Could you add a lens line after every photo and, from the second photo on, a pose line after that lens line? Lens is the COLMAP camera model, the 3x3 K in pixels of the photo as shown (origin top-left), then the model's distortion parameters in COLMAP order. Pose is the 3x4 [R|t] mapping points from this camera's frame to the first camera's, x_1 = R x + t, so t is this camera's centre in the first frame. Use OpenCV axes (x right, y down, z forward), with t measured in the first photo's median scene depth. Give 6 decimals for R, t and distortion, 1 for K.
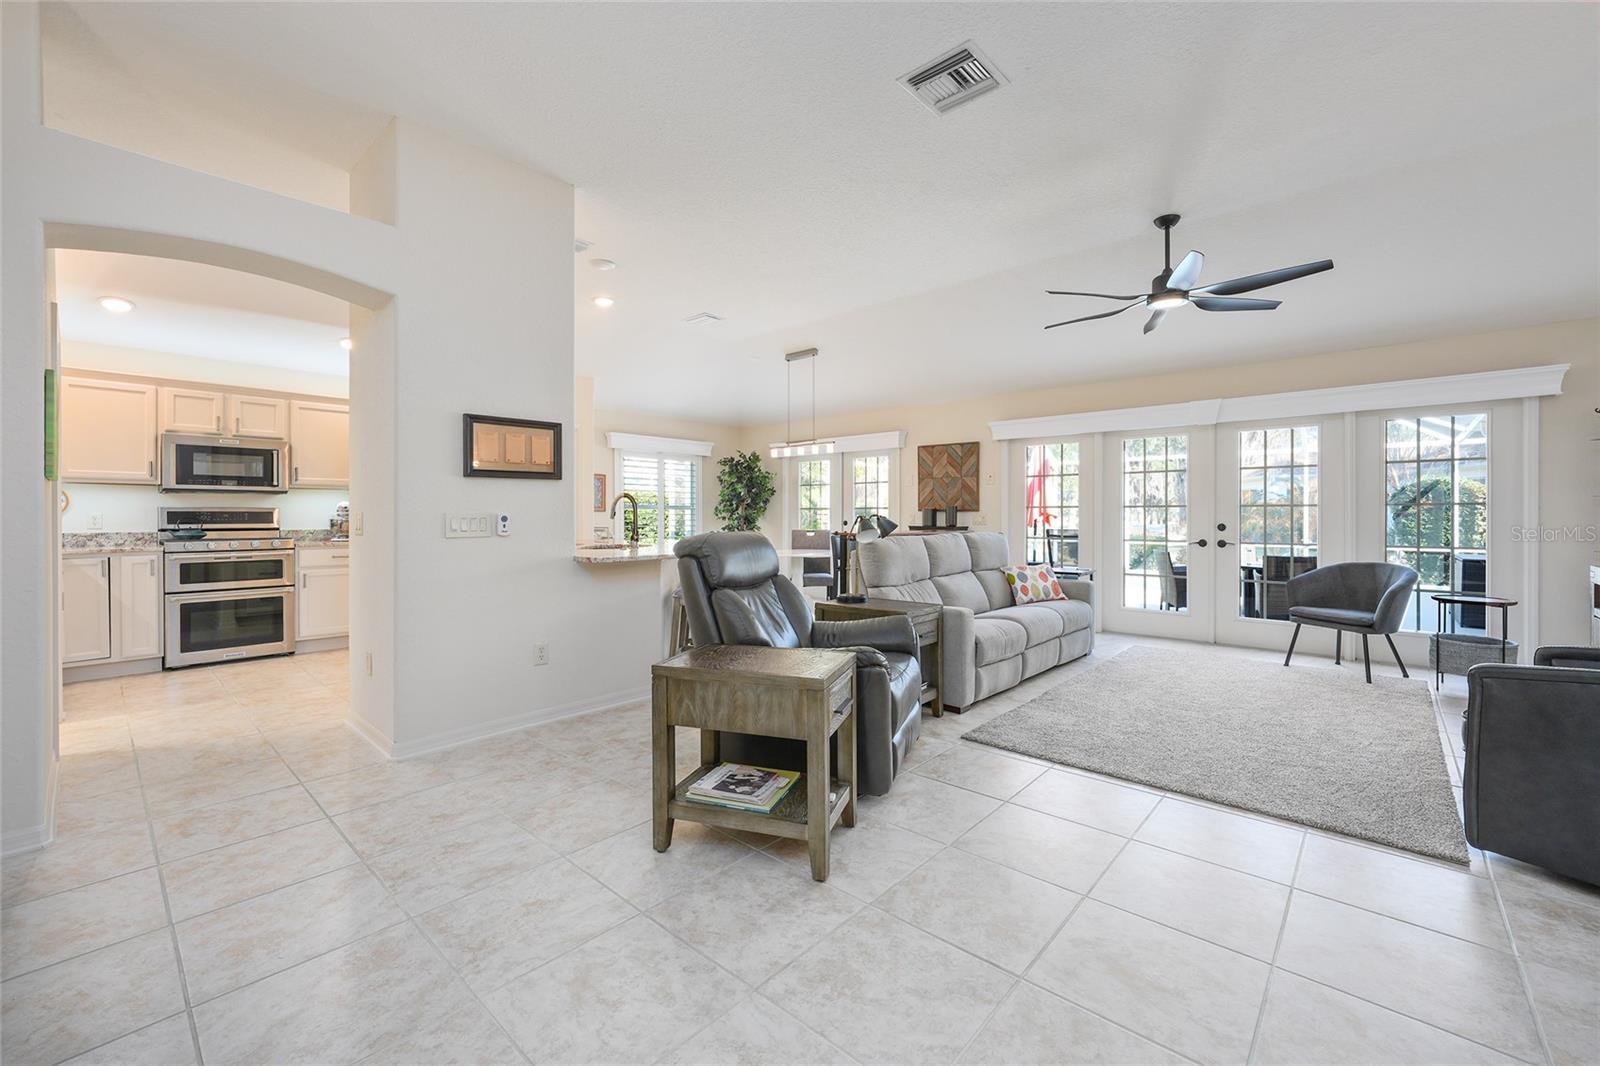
lens RADIAL K [[654.1, 0, 795.7], [0, 654.1, 516.2], [0, 0, 1]] dist [0.000115, 0.000163]
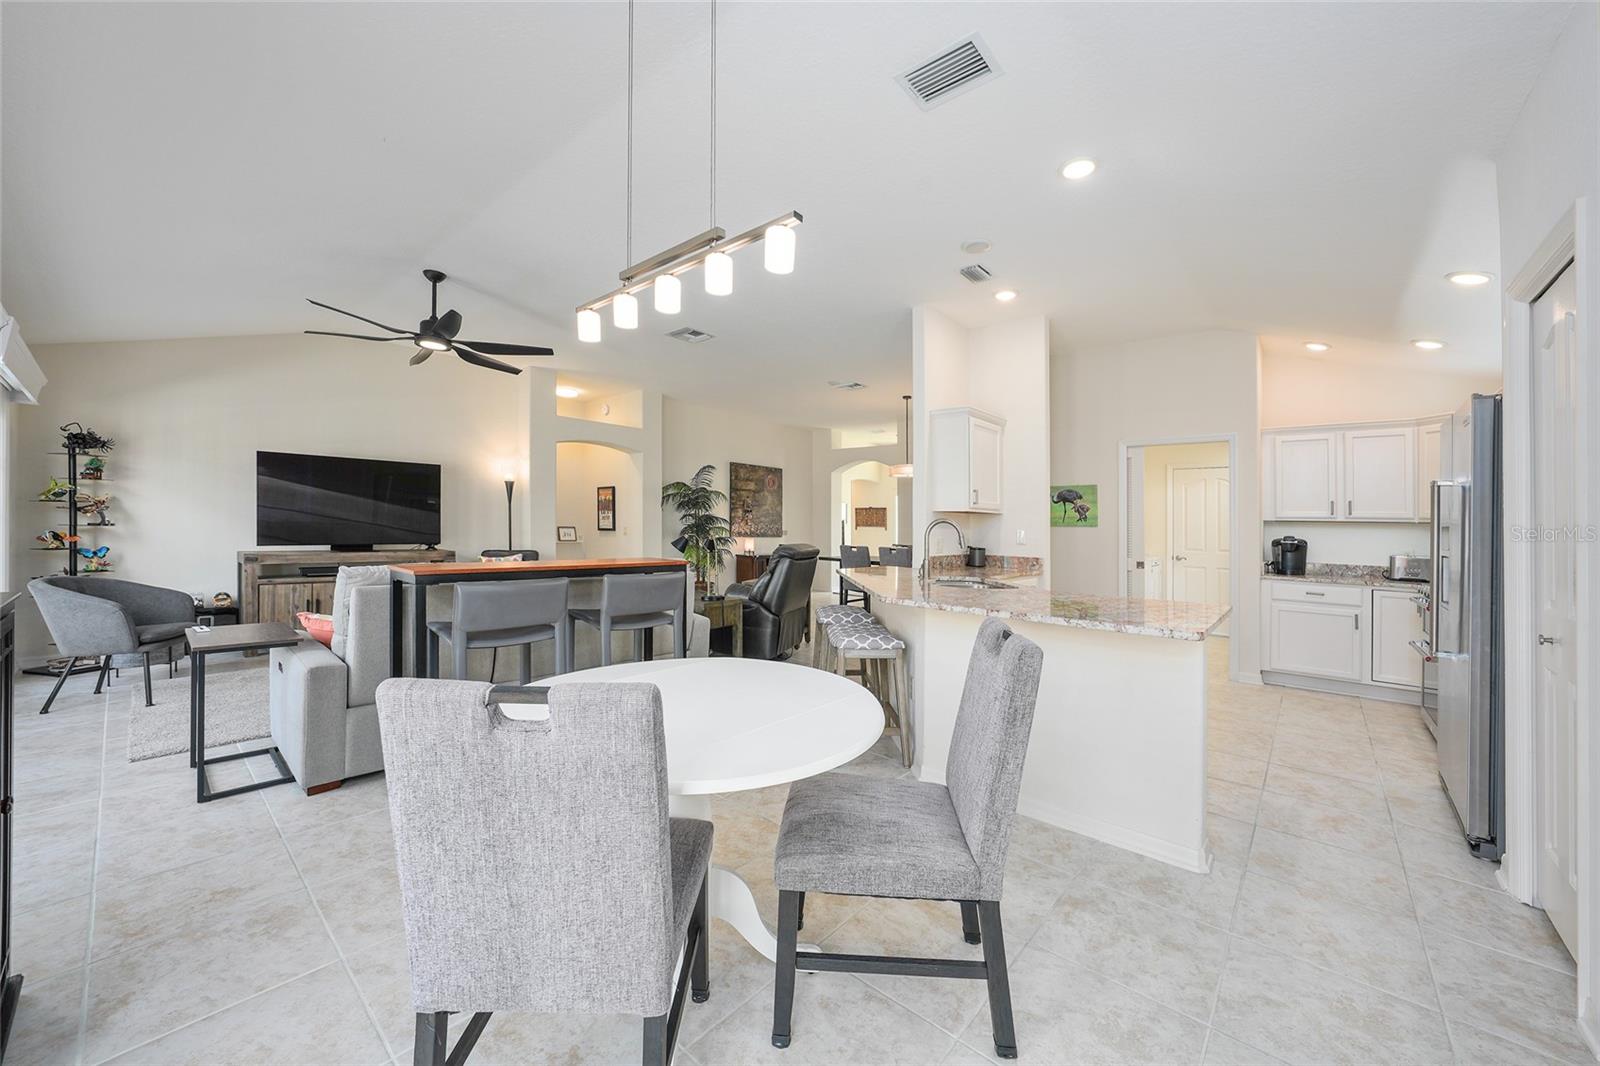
lens RADIAL K [[597.6, 0, 814.8], [0, 597.6, 509.4], [0, 0, 1]] dist [-0.026403, 0.007675]
pose [[-0.999001, -0.026691, -0.035834, -0.052368], [-0.025800, 0.999352, -0.025116, -0.019704], [0.036481, -0.024166, -0.999042, 1.638832]]
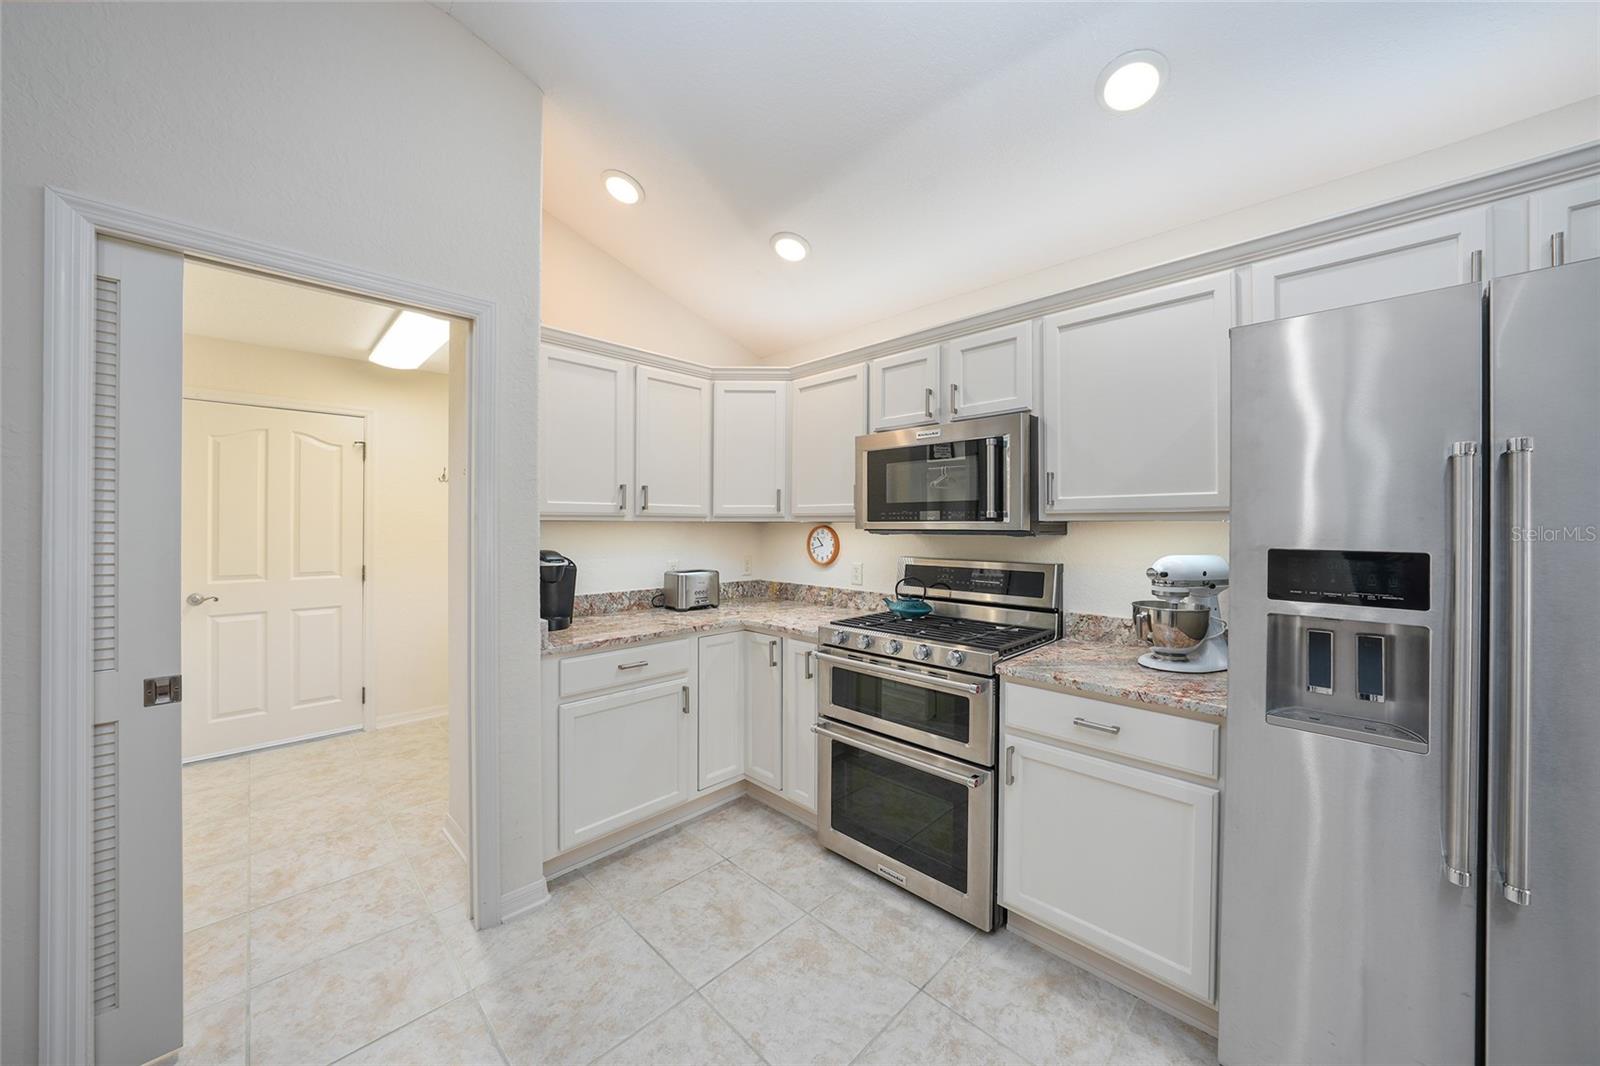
lens RADIAL K [[557.7, 0, 807.2], [0, 557.7, 523.8], [0, 0, 1]] dist [-0.017744, 0.000092]
pose [[-0.036930, -0.003729, -0.999311, -0.428572], [-0.004149, 0.999985, -0.003579, -0.042256], [0.999309, 0.004014, -0.036945, 0.911386]]
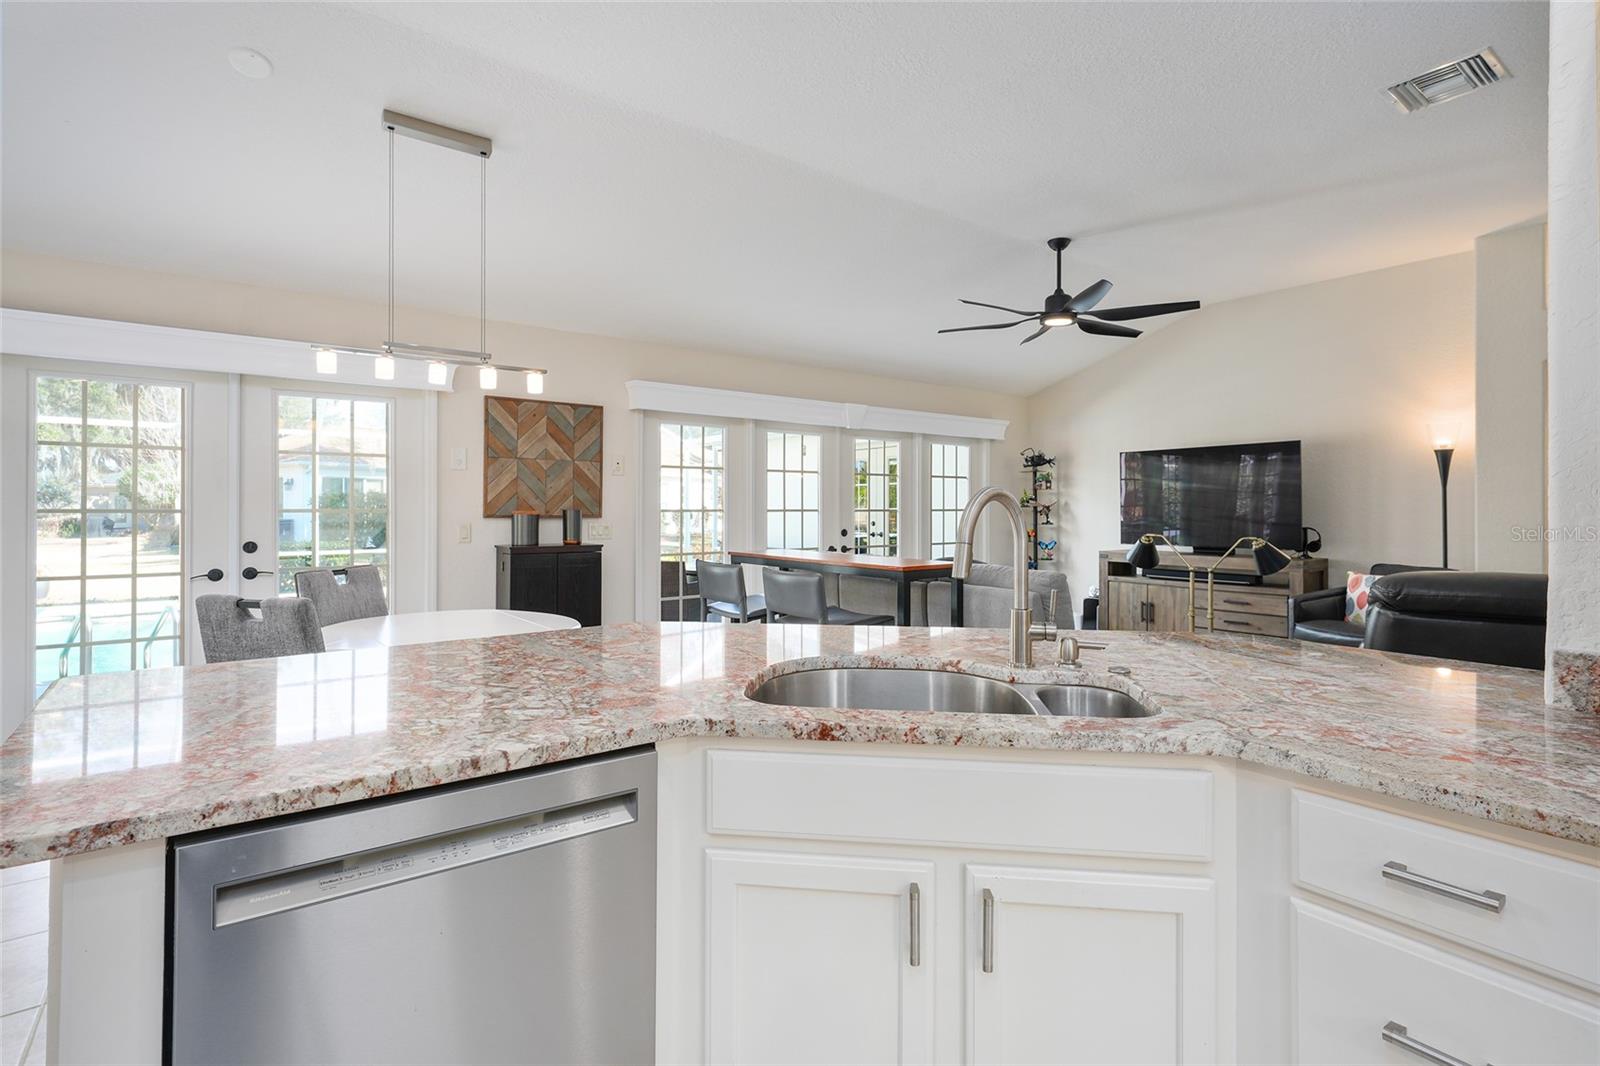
lens RADIAL K [[766.7, 0, 799.8], [0, 766.7, 504.6], [0, 0, 1]] dist [-0.000821, -0.000032]
pose [[0.178871, 0.003748, 0.983865, -0.557602], [0.000603, 0.999992, -0.003919, -0.023323], [-0.983872, 0.001294, 0.178867, 0.936693]]
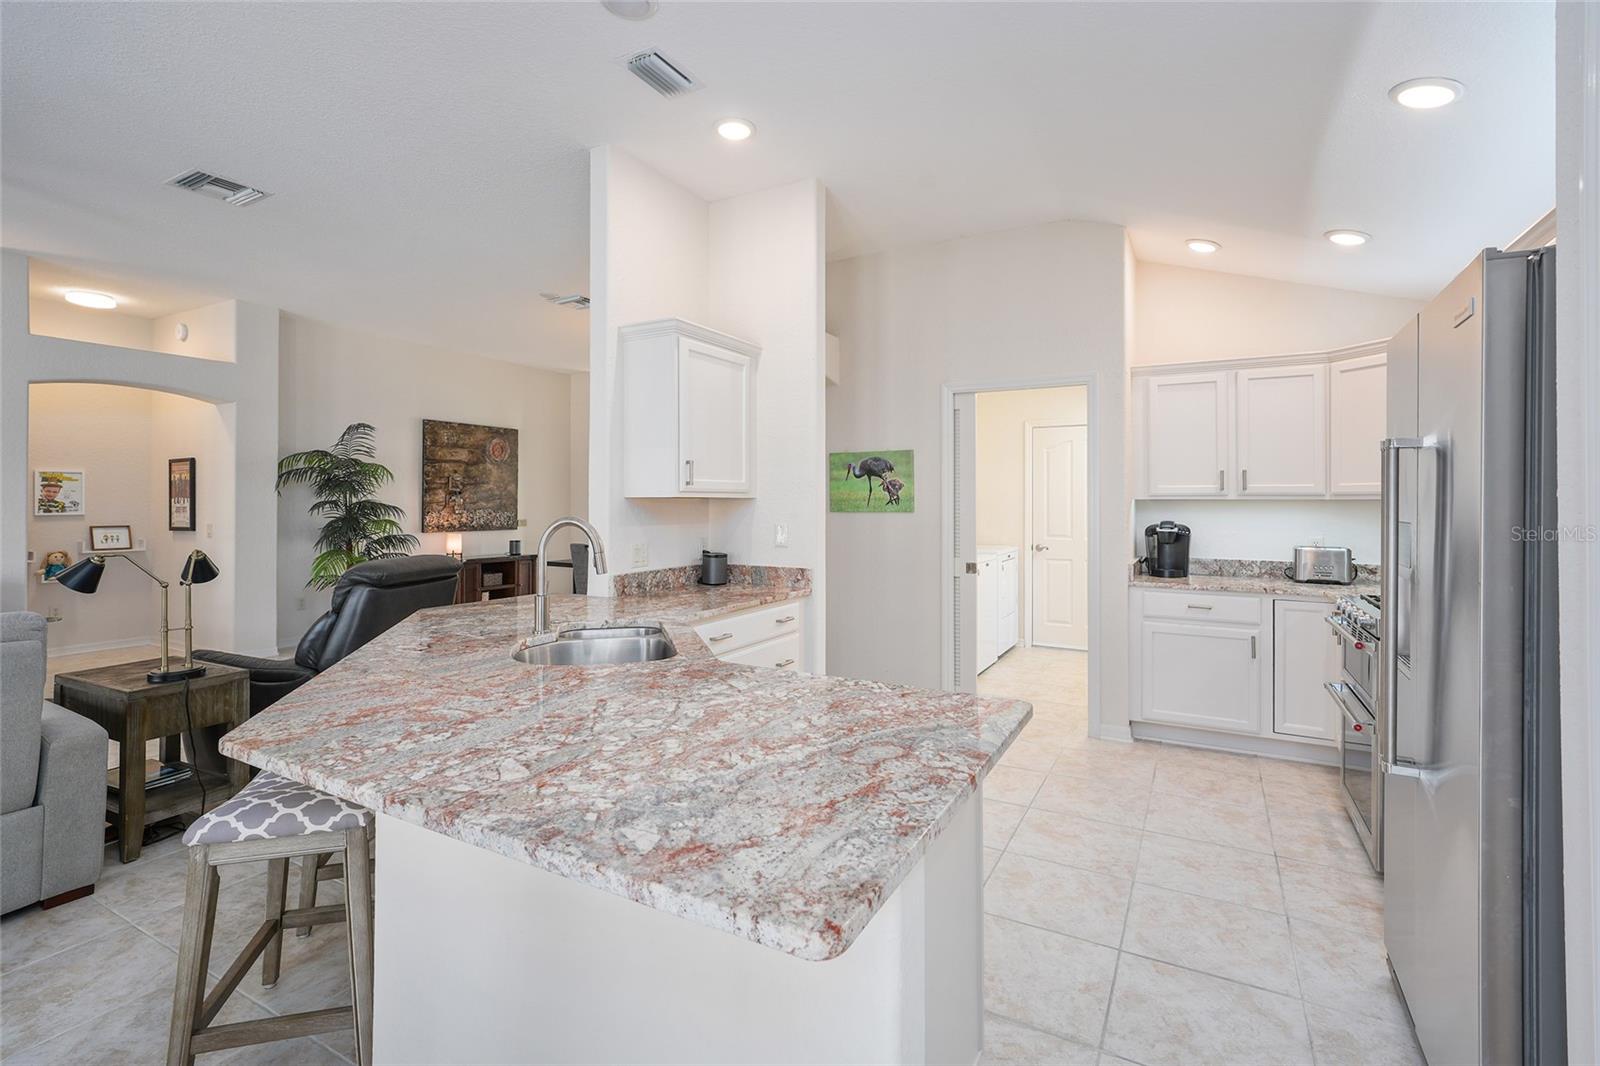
lens RADIAL K [[726.1, 0, 805.8], [0, 726.1, 498.0], [0, 0, 1]] dist [-0.002625, -0.000011]
pose [[-0.972535, -0.005012, -0.232703, -0.277880], [-0.004130, 0.999982, -0.004277, -0.042318], [0.232721, -0.003199, -0.972538, 1.403443]]
